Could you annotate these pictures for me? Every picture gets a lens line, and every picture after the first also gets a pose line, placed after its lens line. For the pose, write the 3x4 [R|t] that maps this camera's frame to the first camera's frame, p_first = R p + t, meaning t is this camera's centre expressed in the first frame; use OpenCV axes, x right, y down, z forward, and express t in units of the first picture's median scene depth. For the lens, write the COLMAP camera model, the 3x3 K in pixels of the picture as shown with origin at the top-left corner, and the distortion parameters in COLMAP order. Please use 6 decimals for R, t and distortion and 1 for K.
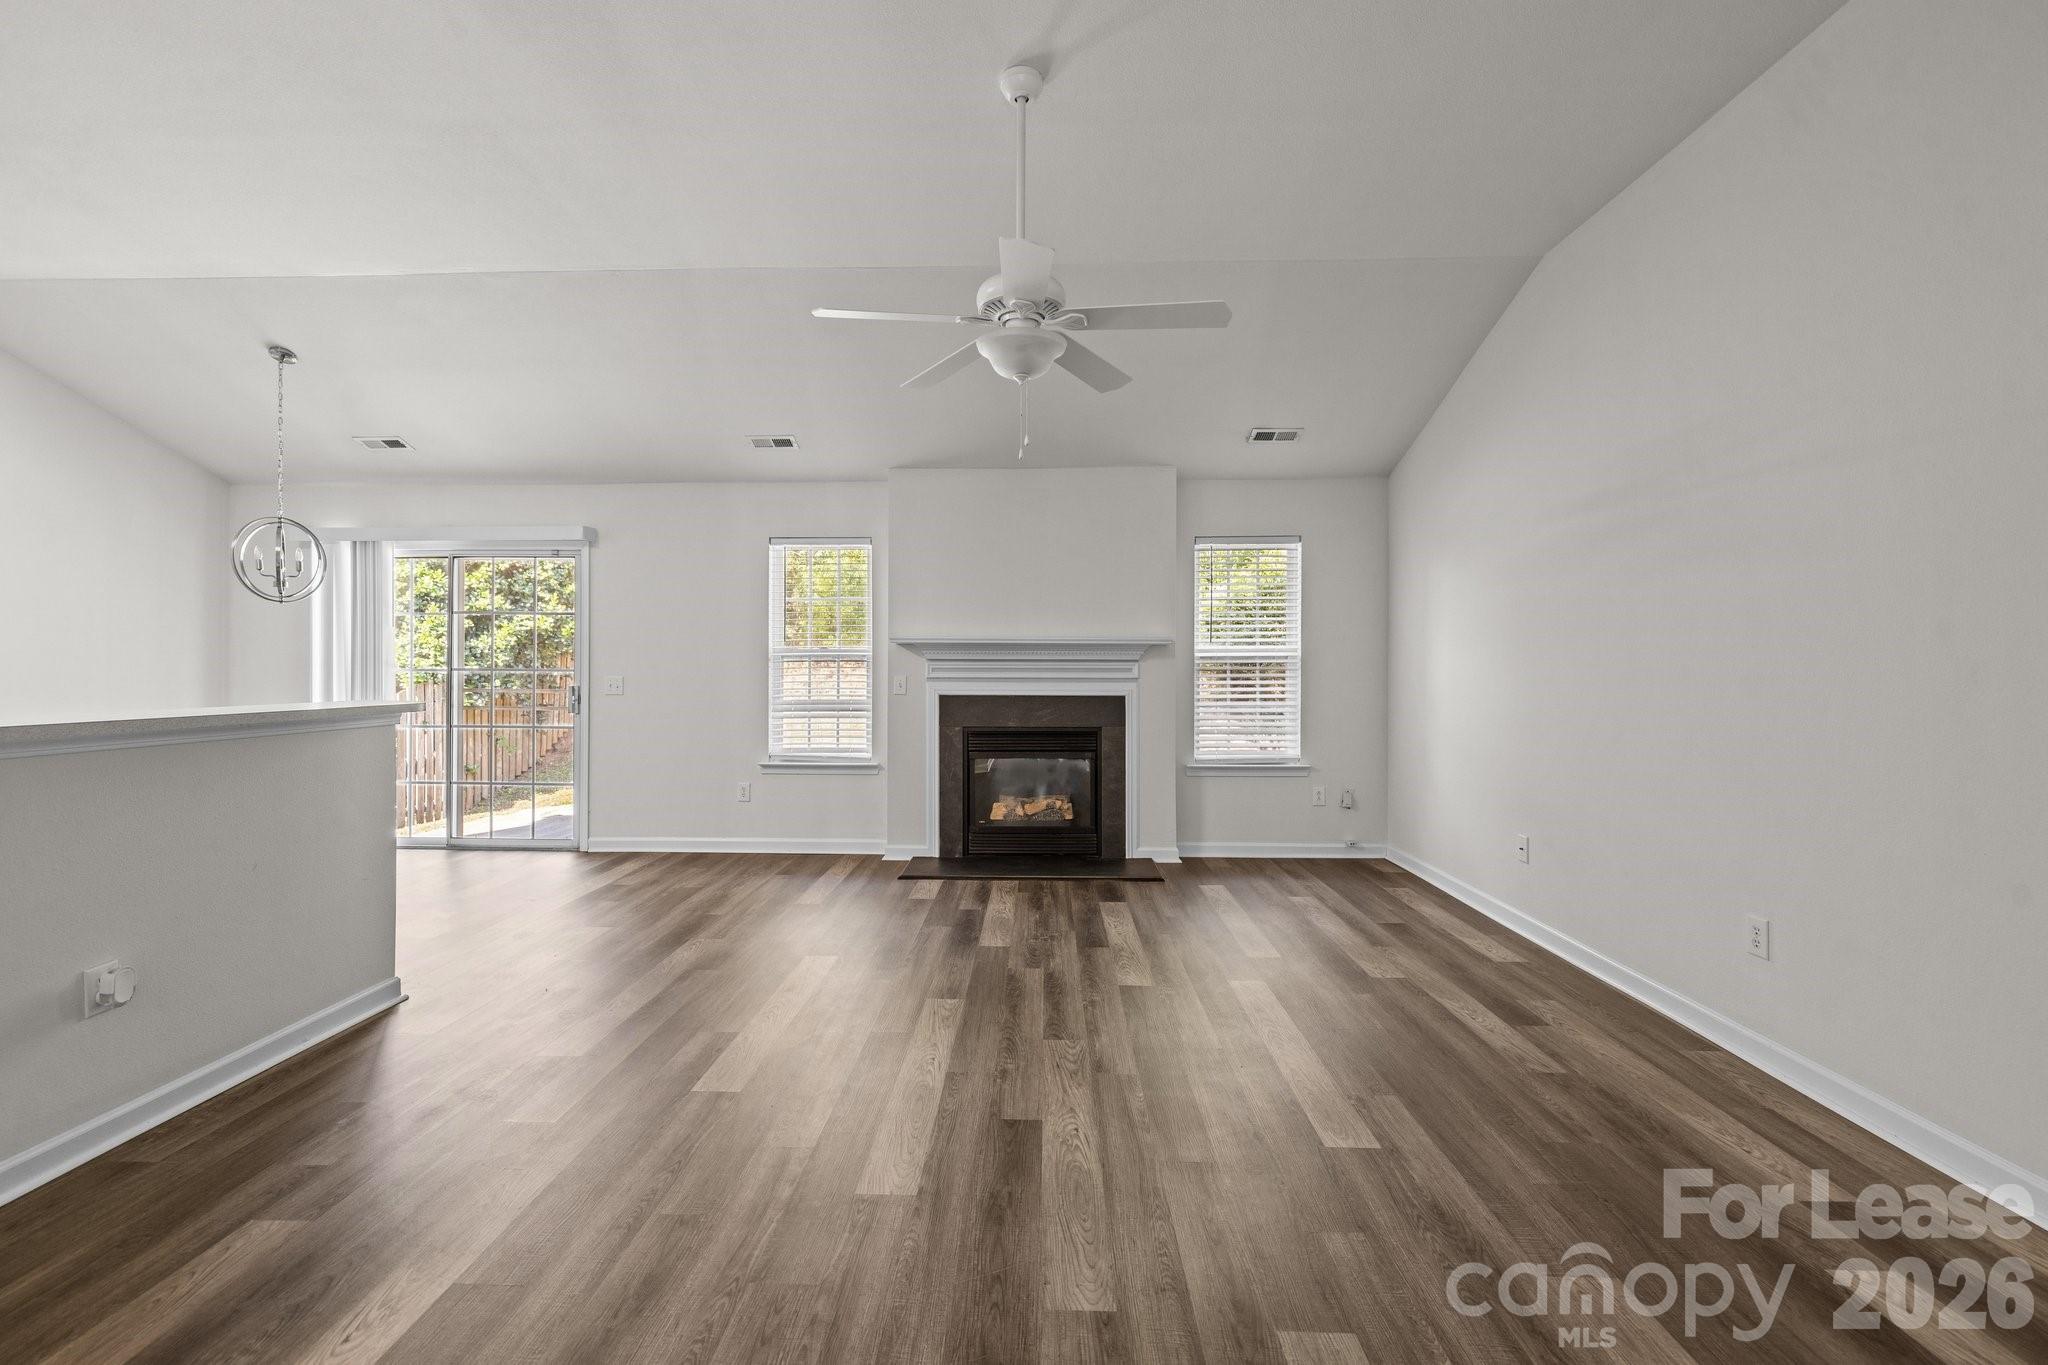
lens RADIAL K [[870.6, 0, 1014.4], [0, 870.6, 674.2], [0, 0, 1]] dist [-0.002738, 0.001845]
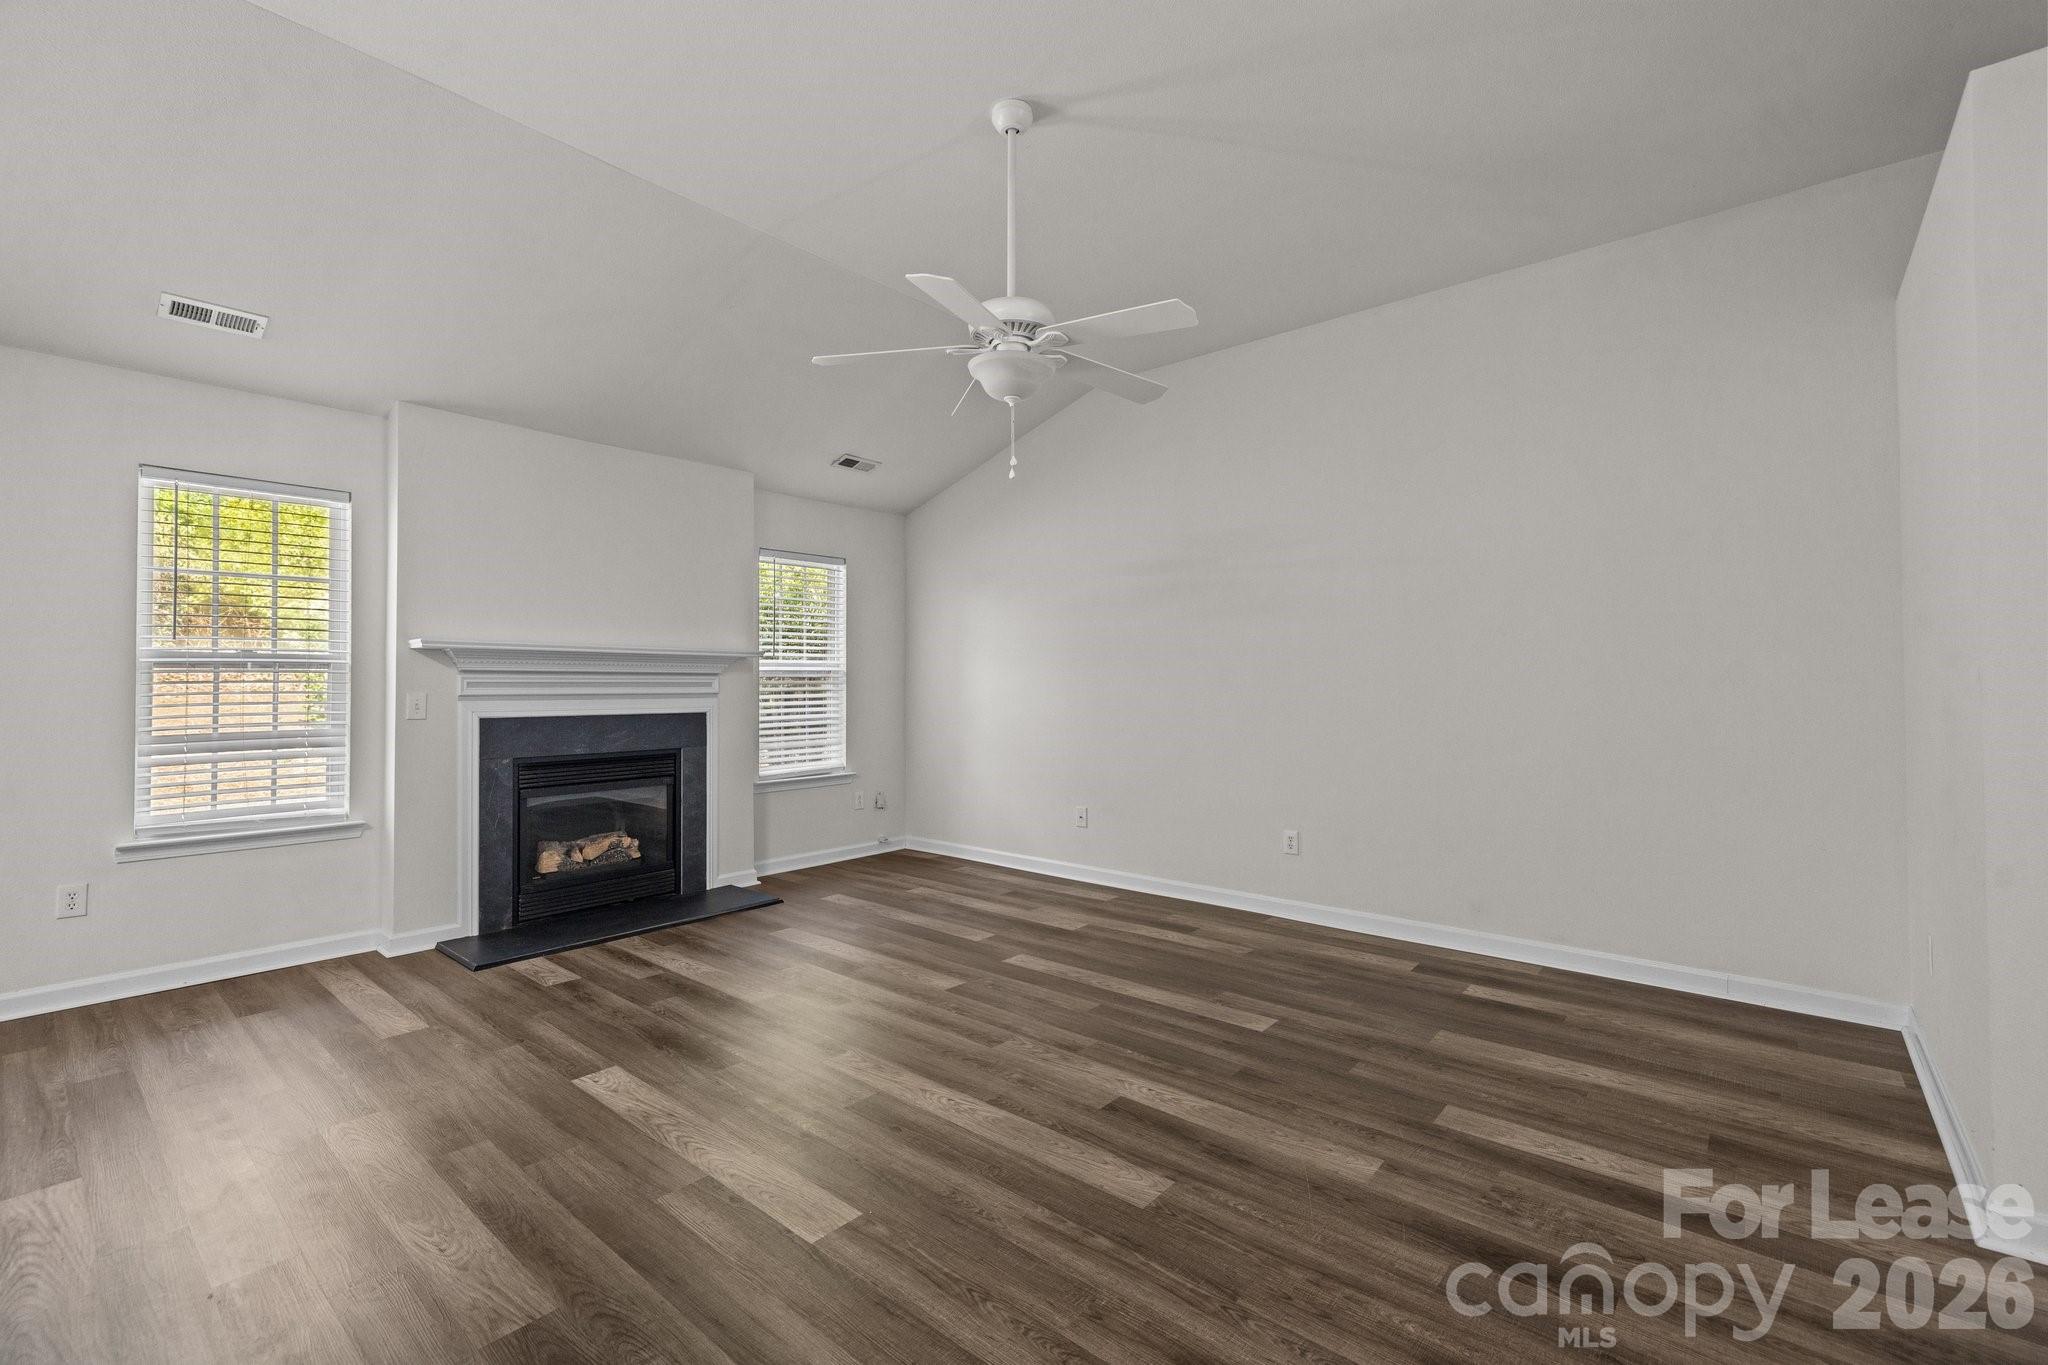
lens RADIAL K [[870.6, 0, 1009.1], [0, 870.6, 671.0], [0, 0, 1]] dist [-0.002738, 0.001845]
pose [[0.632383, 0.009601, 0.774597, -0.369912], [0.005868, 0.999835, -0.017184, -0.001120], [-0.774634, 0.015412, 0.632222, 0.166951]]
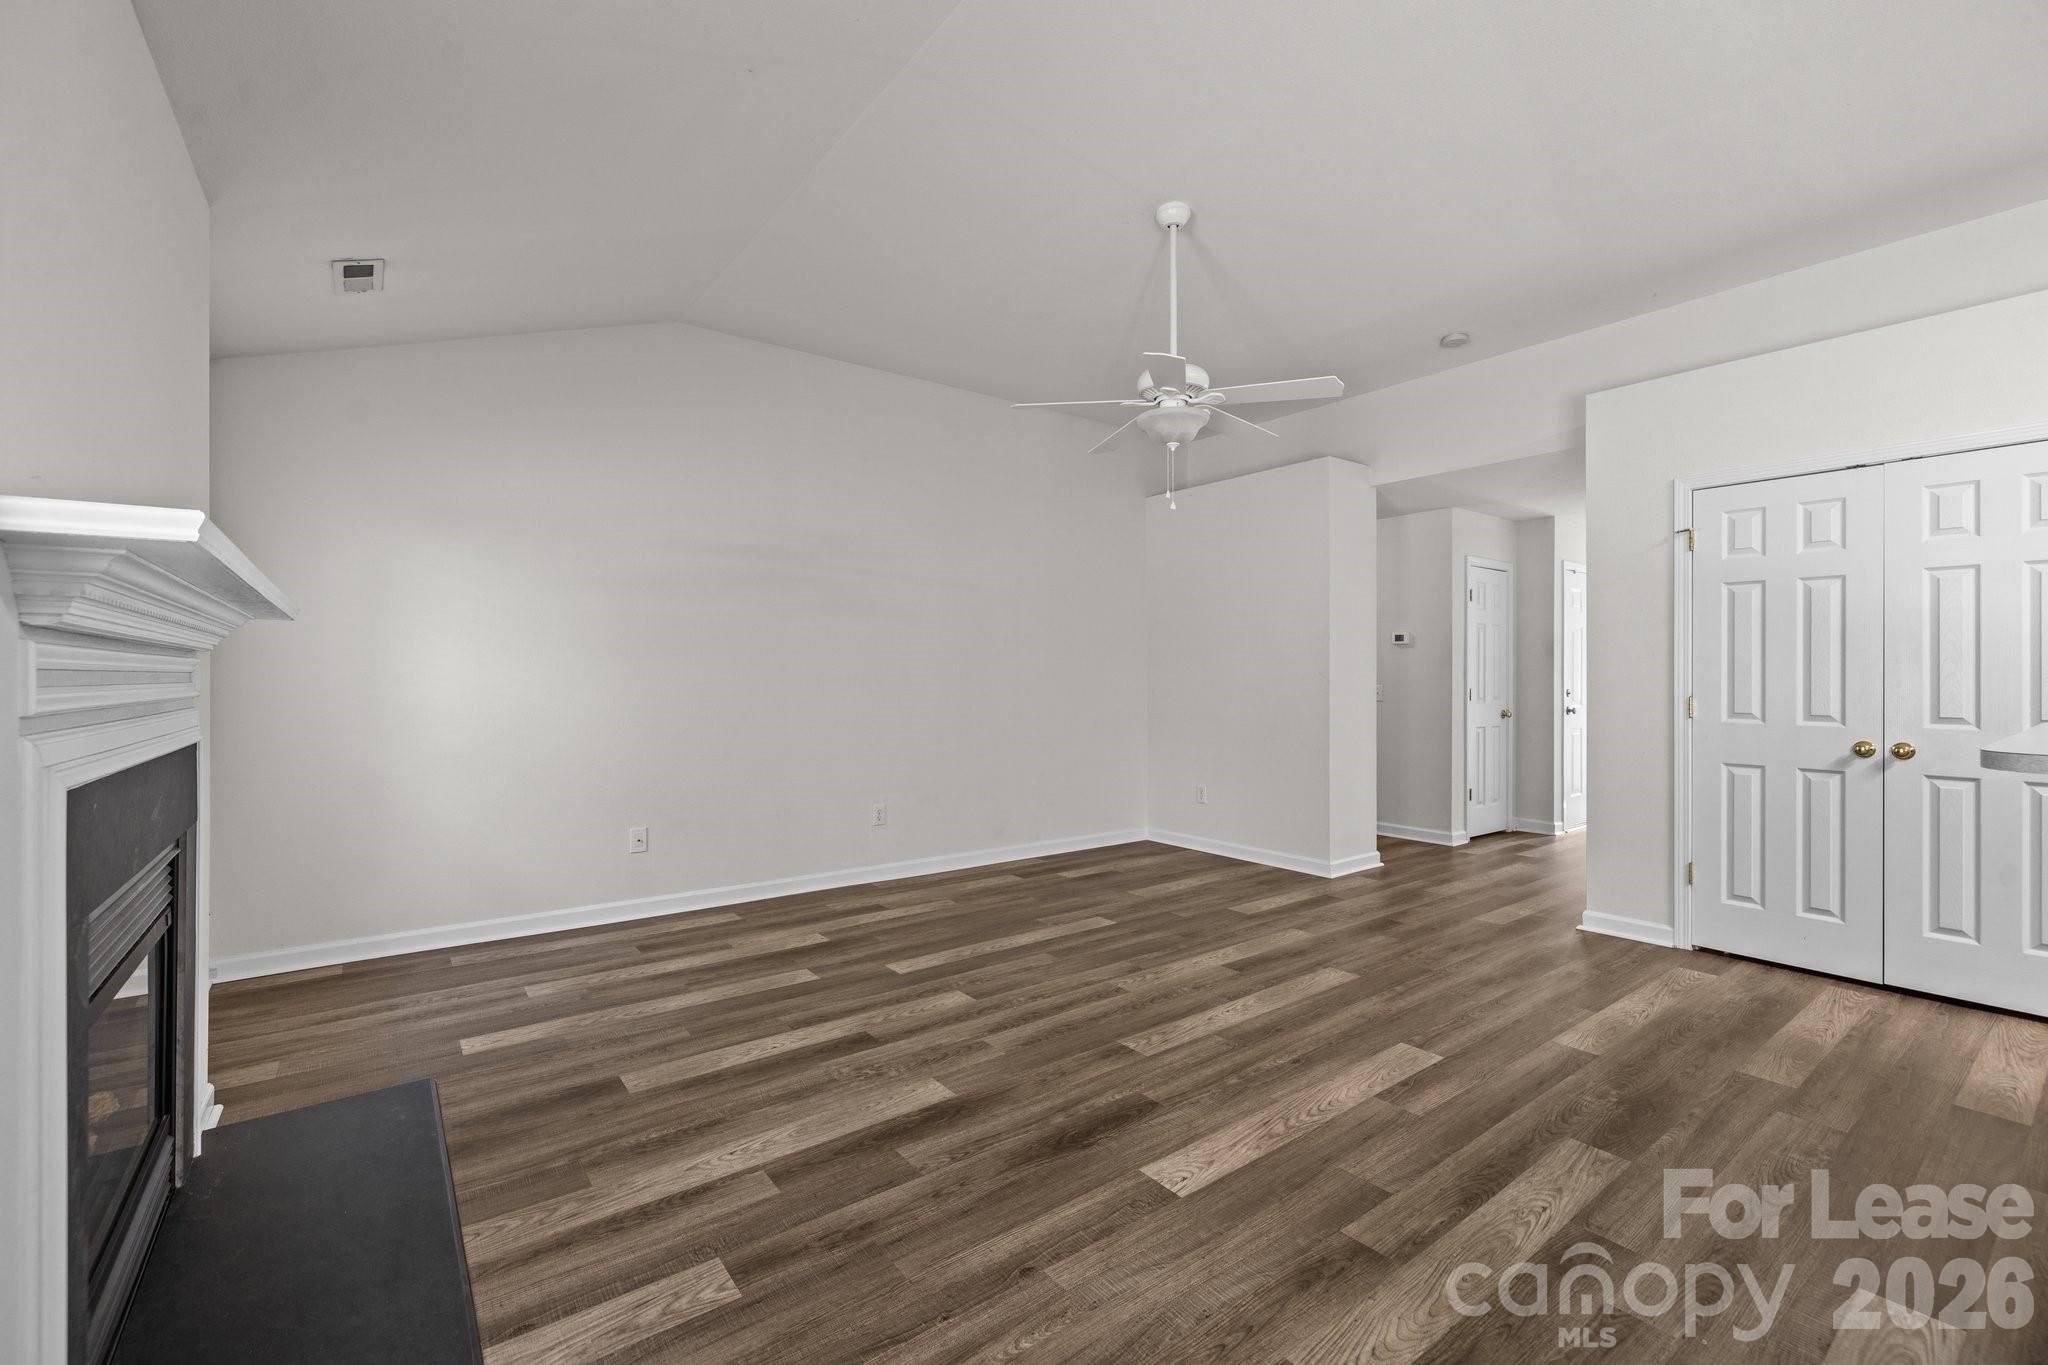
lens RADIAL K [[870.6, 0, 1007.3], [0, 870.6, 674.7], [0, 0, 1]] dist [-0.002738, 0.001845]
pose [[-0.619517, -0.001871, 0.784981, -0.390468], [0.000370, 0.999996, 0.002676, -0.006070], [-0.784983, 0.001949, -0.619514, 0.924421]]
